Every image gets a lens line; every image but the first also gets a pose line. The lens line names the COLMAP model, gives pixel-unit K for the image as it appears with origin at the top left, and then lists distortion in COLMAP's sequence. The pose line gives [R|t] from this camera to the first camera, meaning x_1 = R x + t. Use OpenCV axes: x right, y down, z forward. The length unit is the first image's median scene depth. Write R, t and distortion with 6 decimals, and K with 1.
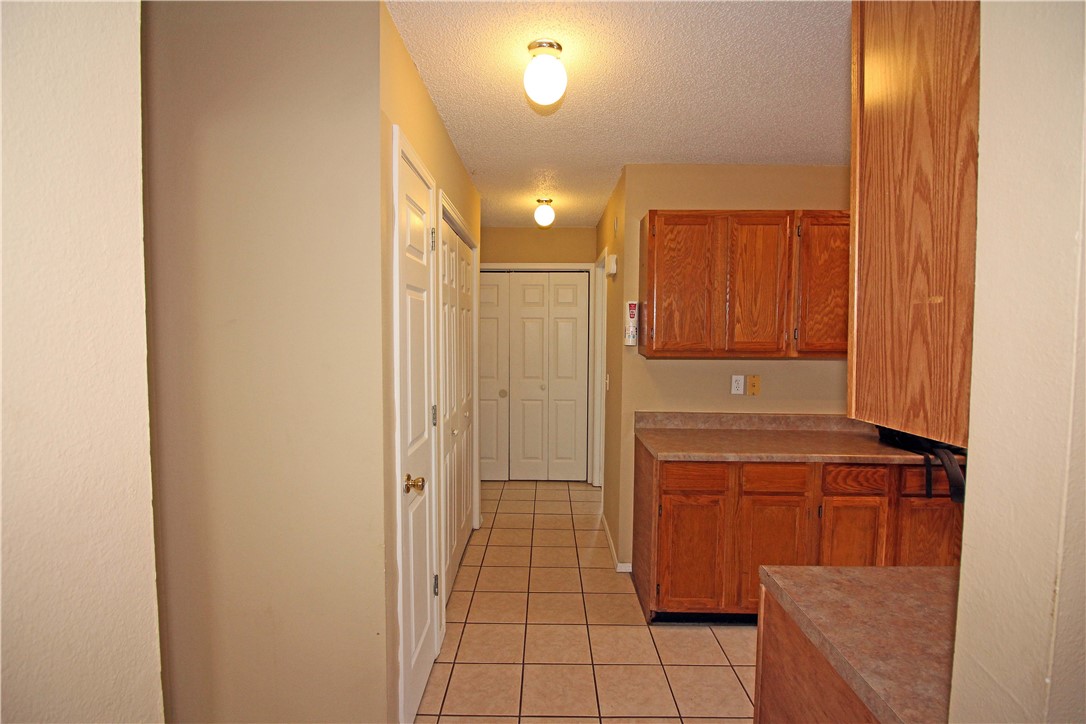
lens RADIAL K [[504.9, 0, 541.8], [0, 504.9, 361.3], [0, 0, 1]] dist [-0.011068, -0.001974]
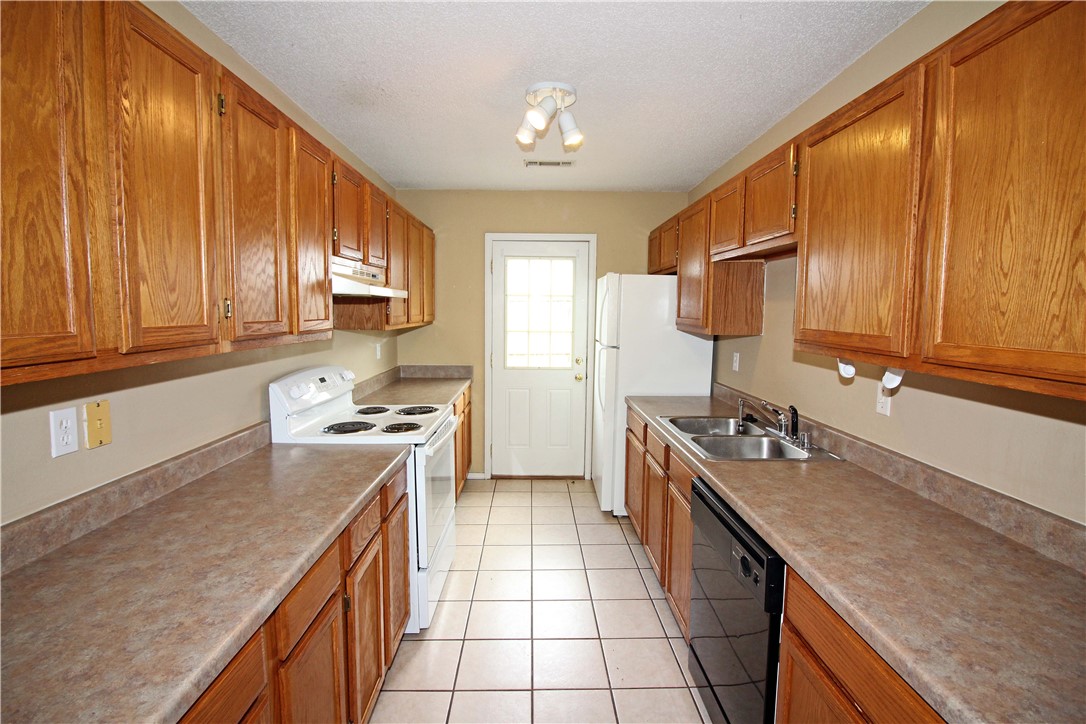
lens RADIAL K [[504.9, 0, 542.6], [0, 504.9, 356.4], [0, 0, 1]] dist [-0.011068, -0.001974]
pose [[-0.028192, -0.096238, 0.994959, -0.024898], [0.046718, 0.994140, 0.097482, -0.040414], [-0.998510, 0.049231, -0.023531, 0.693391]]
